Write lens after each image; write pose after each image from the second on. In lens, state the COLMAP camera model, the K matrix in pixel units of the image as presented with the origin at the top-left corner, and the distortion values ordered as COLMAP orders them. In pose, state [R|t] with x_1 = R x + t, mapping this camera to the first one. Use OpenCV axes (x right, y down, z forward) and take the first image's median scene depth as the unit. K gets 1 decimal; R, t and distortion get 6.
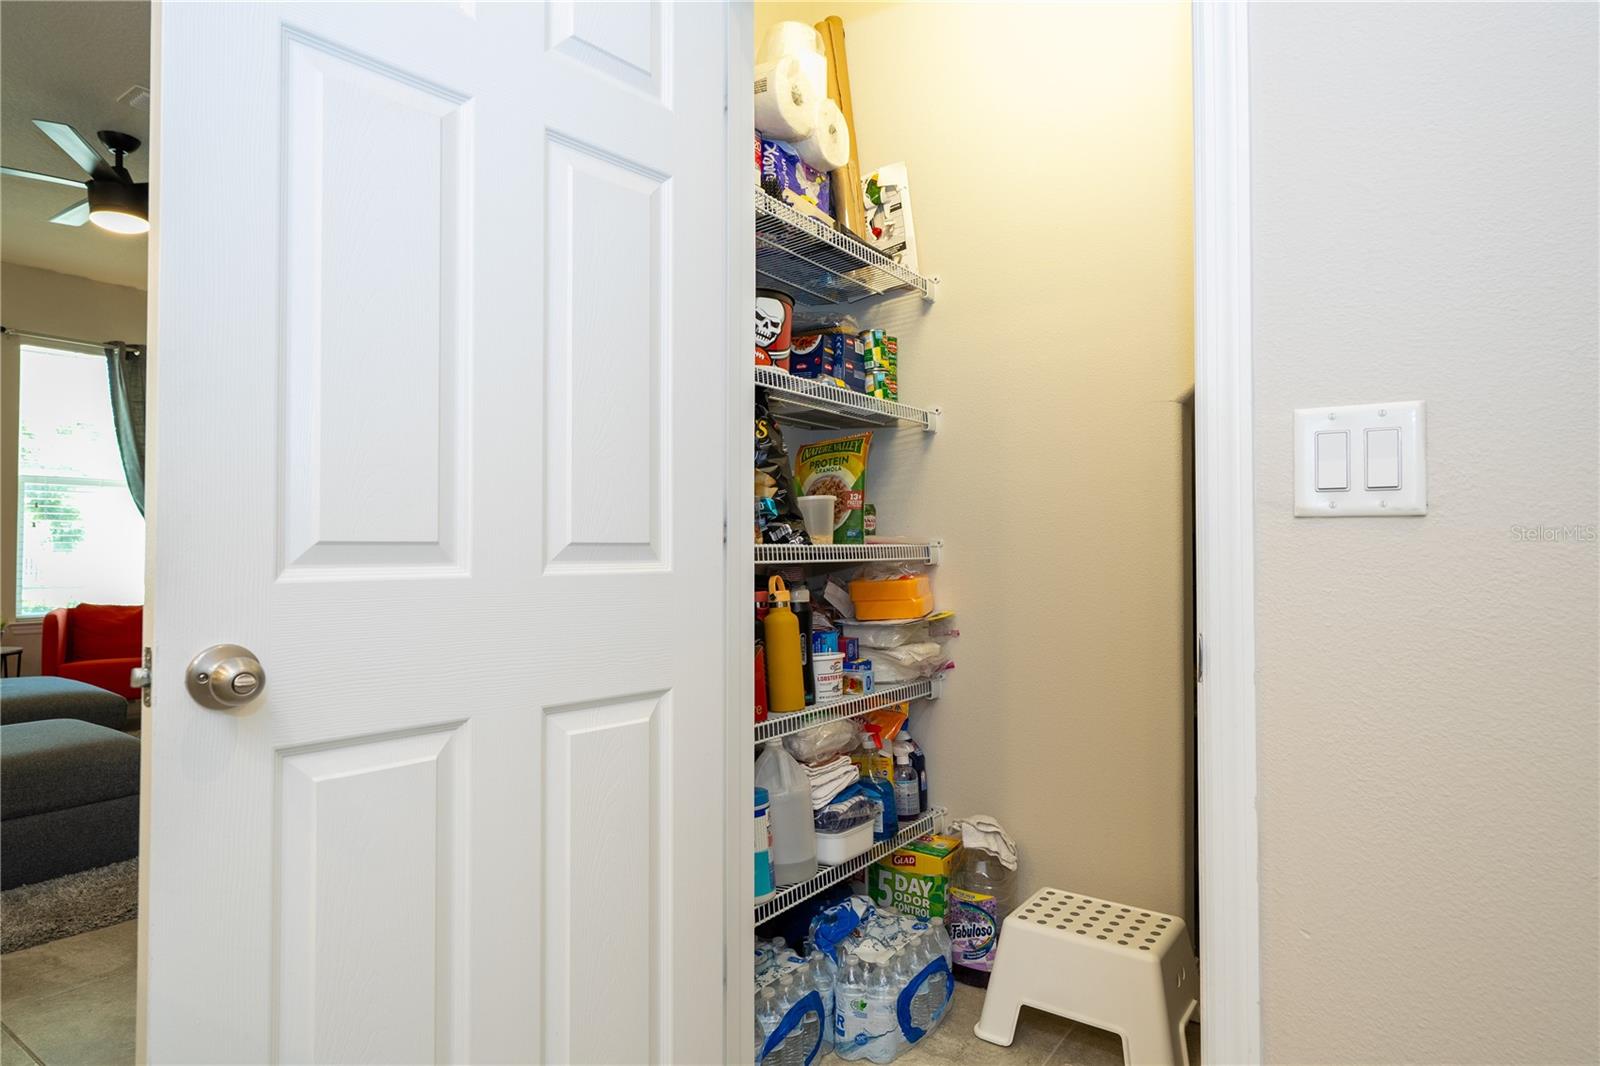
lens RADIAL K [[958.9, 0, 799.7], [0, 958.9, 536.1], [0, 0, 1]] dist [-0.000008, -0.000211]
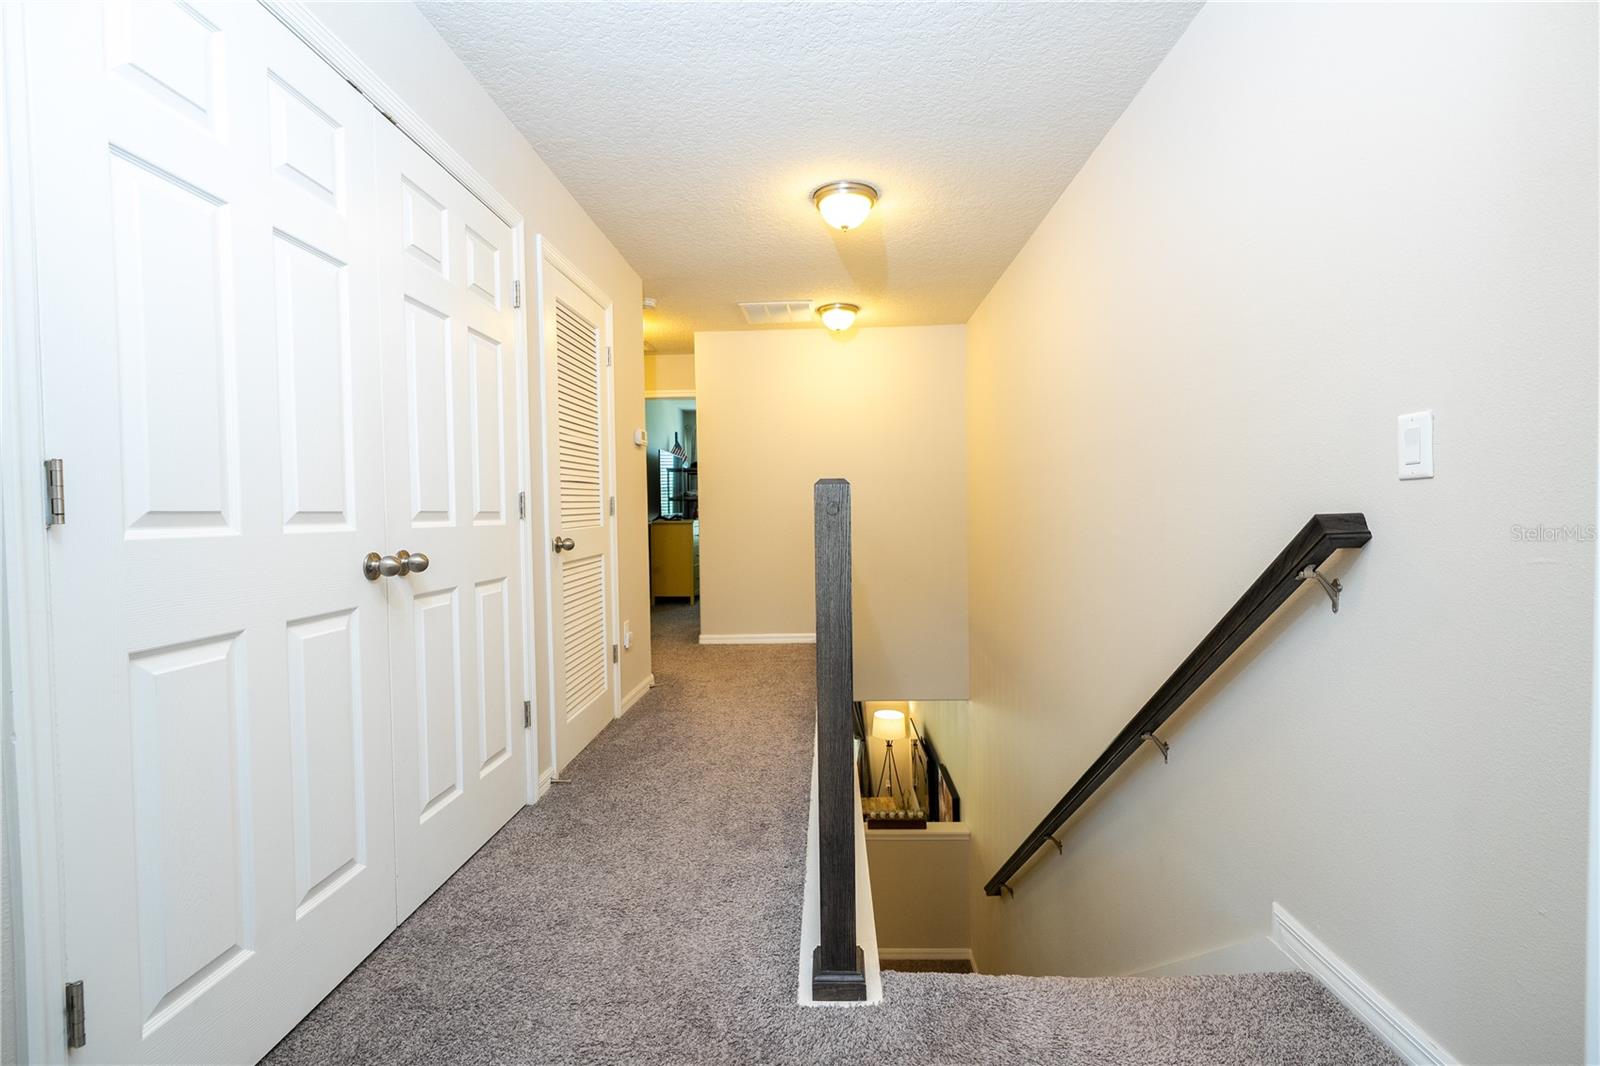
lens RADIAL K [[722.8, 0, 811.2], [0, 722.8, 529.0], [0, 0, 1]] dist [-0.002813, 0.000995]
pose [[0.782657, -0.020338, 0.622121, -0.351911], [-0.000897, 0.999428, 0.033802, -0.005172], [-0.622453, -0.027014, 0.782191, -0.423645]]
